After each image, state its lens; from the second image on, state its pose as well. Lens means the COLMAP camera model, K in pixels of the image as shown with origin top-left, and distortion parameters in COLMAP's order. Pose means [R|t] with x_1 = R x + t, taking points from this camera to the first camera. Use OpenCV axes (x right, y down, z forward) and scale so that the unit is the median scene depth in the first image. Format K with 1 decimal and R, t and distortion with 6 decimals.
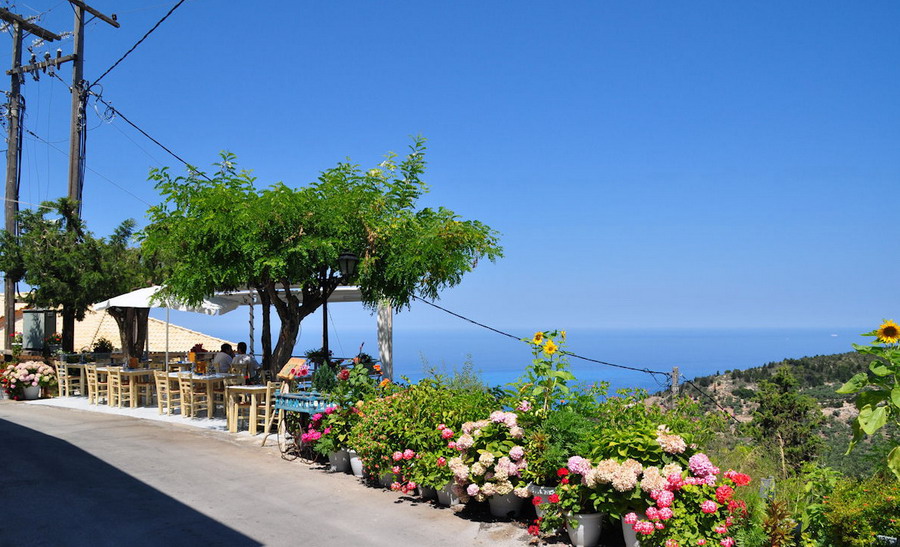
lens RADIAL K [[713.9, 0, 448.3], [0, 713.9, 300.4], [0, 0, 1]] dist [-0.168839, 0.117831]
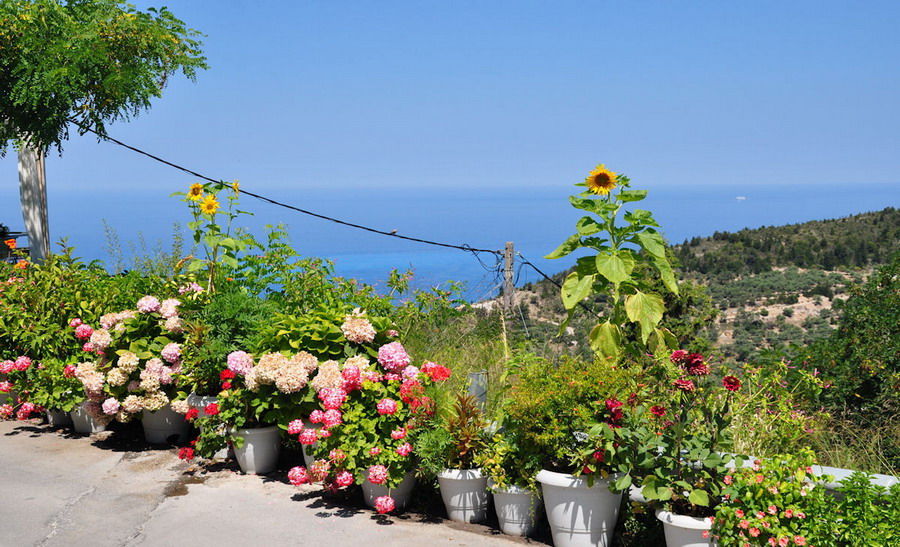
lens RADIAL K [[1119.4, 0, 448.8], [0, 1119.4, 312.7], [0, 0, 1]] dist [0.052273, 0.054419]
pose [[0.976076, -0.028314, 0.215576, 0.071137], [-0.004512, 0.988633, 0.150279, 0.001188], [-0.217381, -0.147656, 0.964854, -0.090177]]
